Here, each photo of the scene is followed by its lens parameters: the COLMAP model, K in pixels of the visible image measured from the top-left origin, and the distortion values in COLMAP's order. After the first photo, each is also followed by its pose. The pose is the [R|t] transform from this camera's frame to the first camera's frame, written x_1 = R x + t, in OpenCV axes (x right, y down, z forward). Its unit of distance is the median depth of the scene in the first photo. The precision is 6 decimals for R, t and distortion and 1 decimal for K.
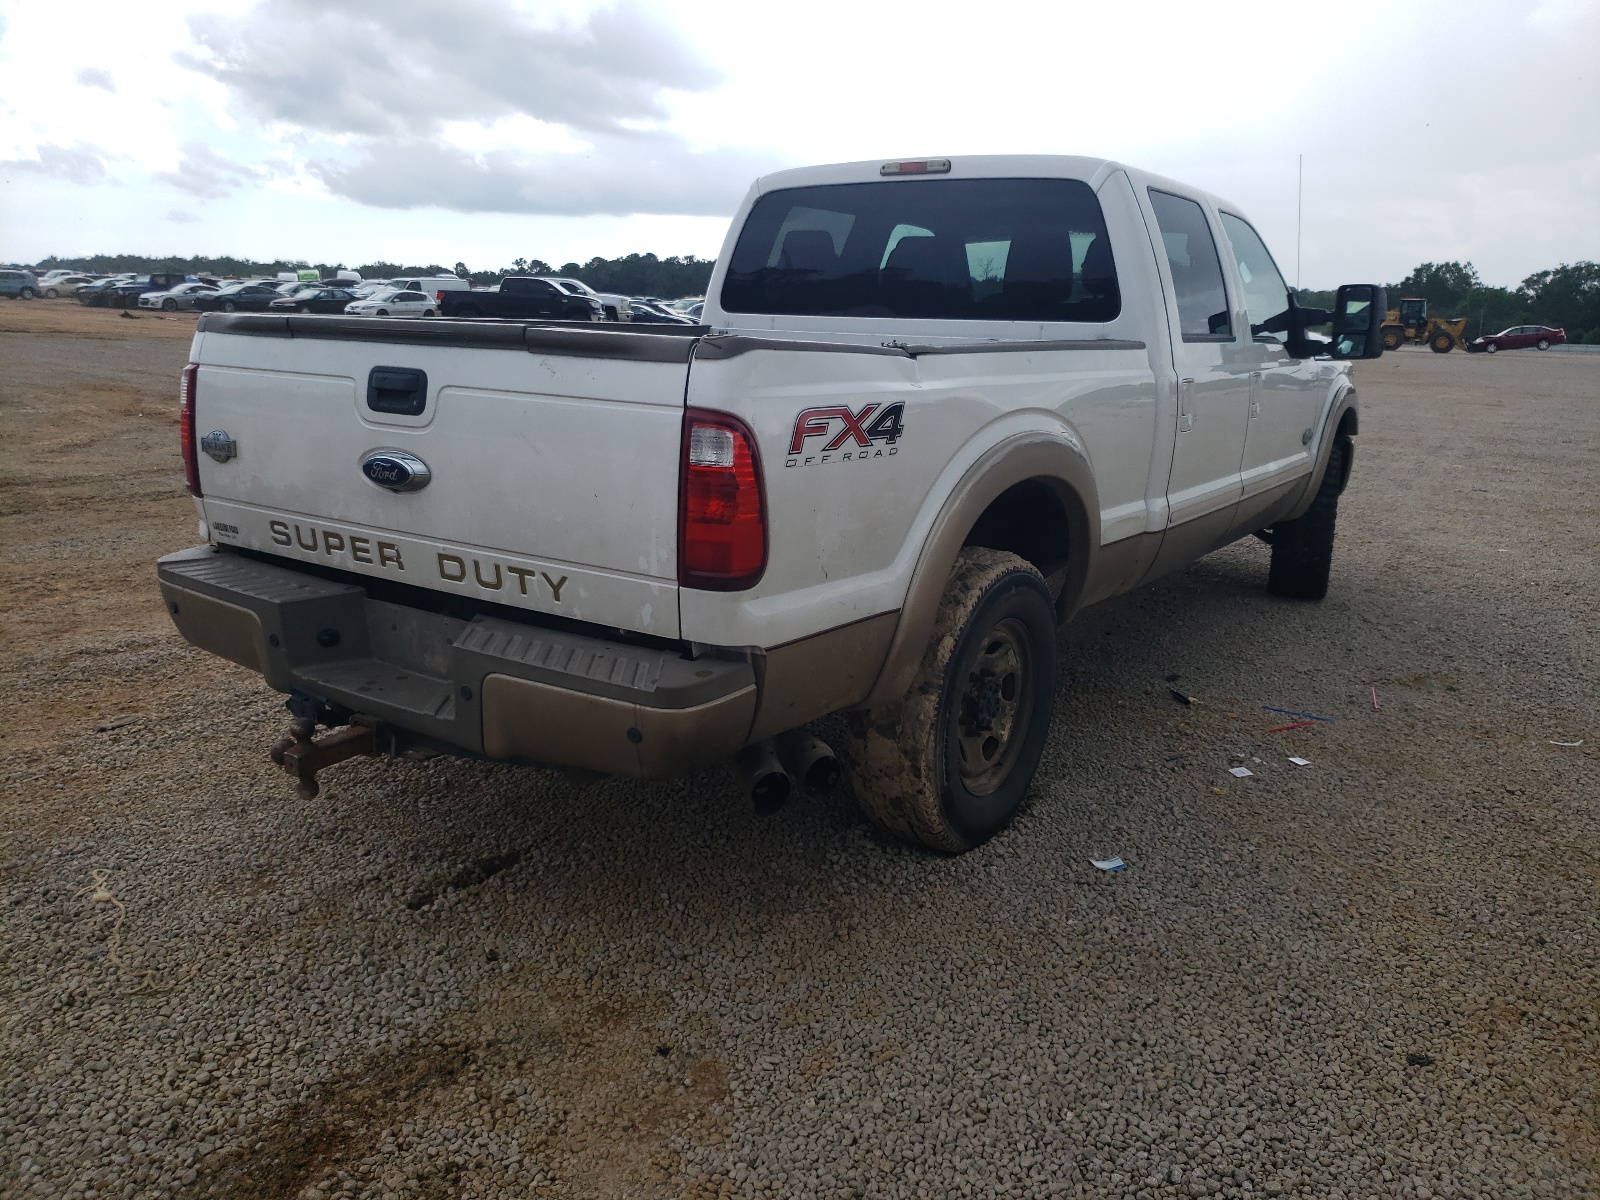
lens RADIAL K [[1223.2, 0, 800.8], [0, 1223.2, 595.0], [0, 0, 1]] dist [0.000819, -0.006616]
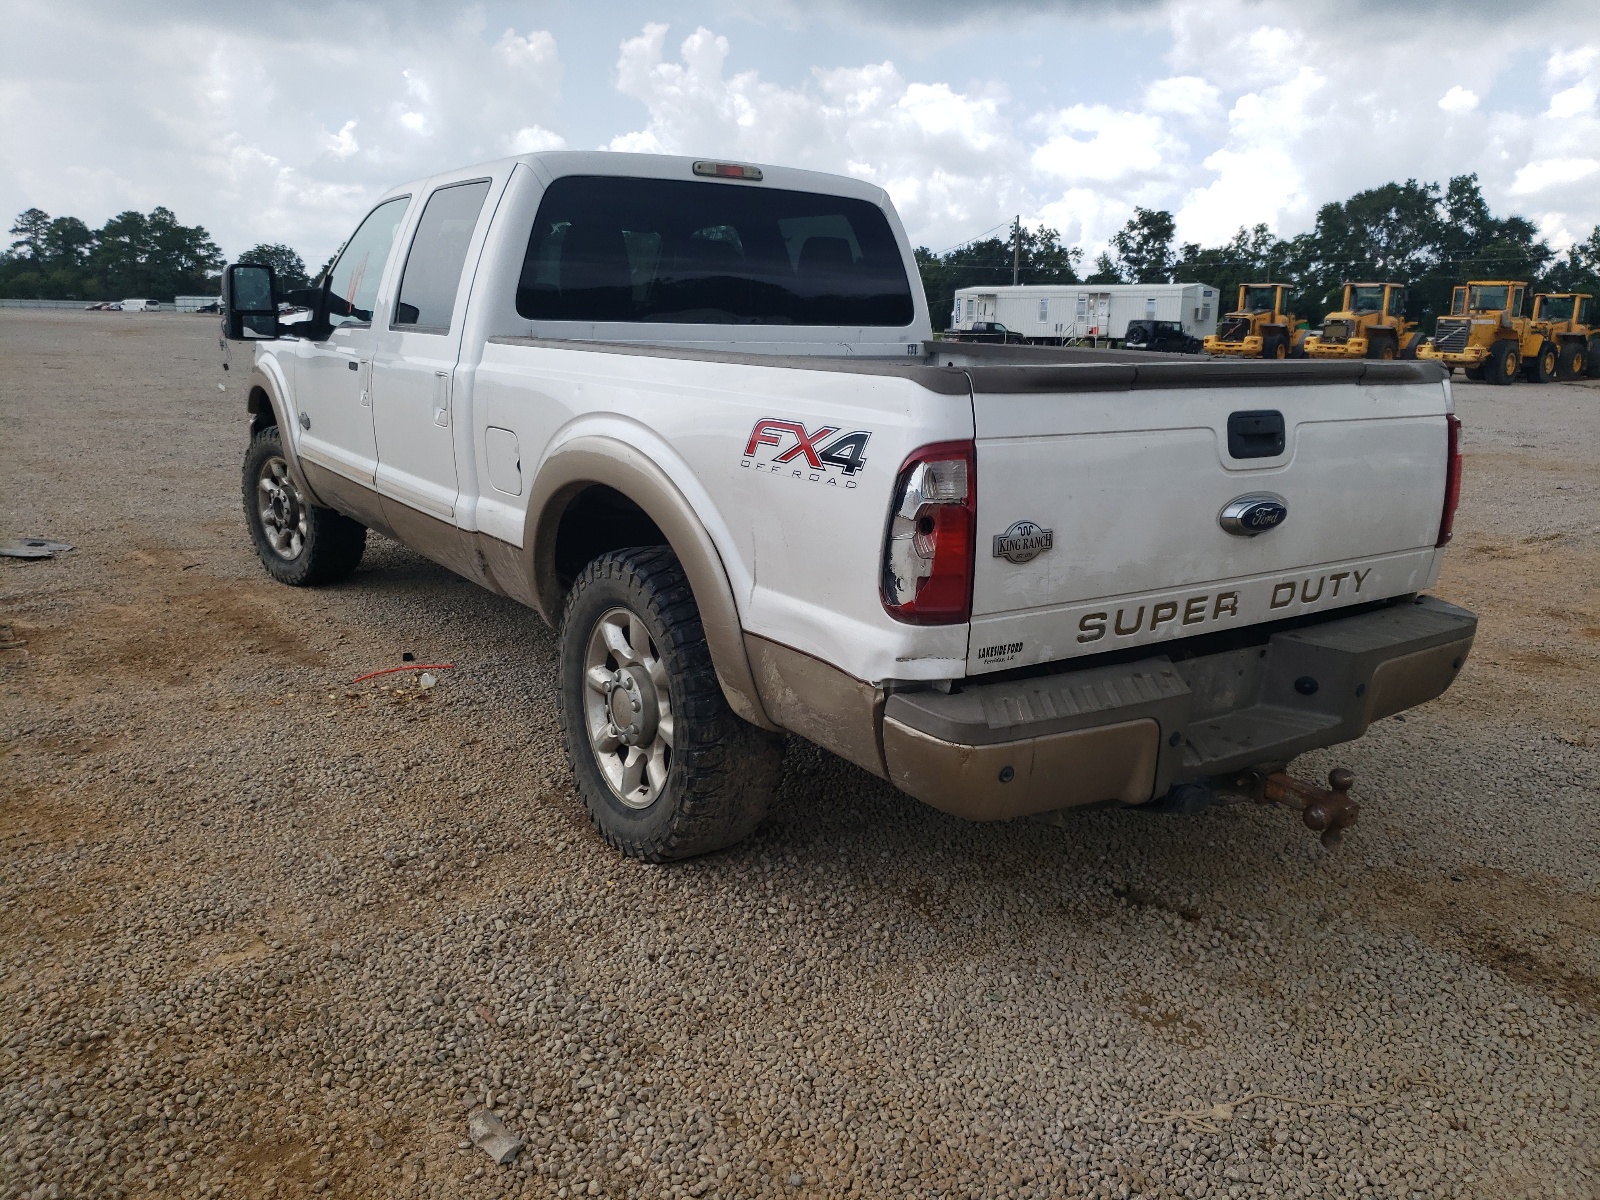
lens RADIAL K [[1223.2, 0, 800.8], [0, 1223.2, 603.5], [0, 0, 1]] dist [0.000819, -0.006616]
pose [[0.384775, -0.234085, 0.892834, -1.317254], [0.194811, 0.966112, 0.169341, -0.260551], [-0.902218, 0.108776, 0.417338, 0.888930]]
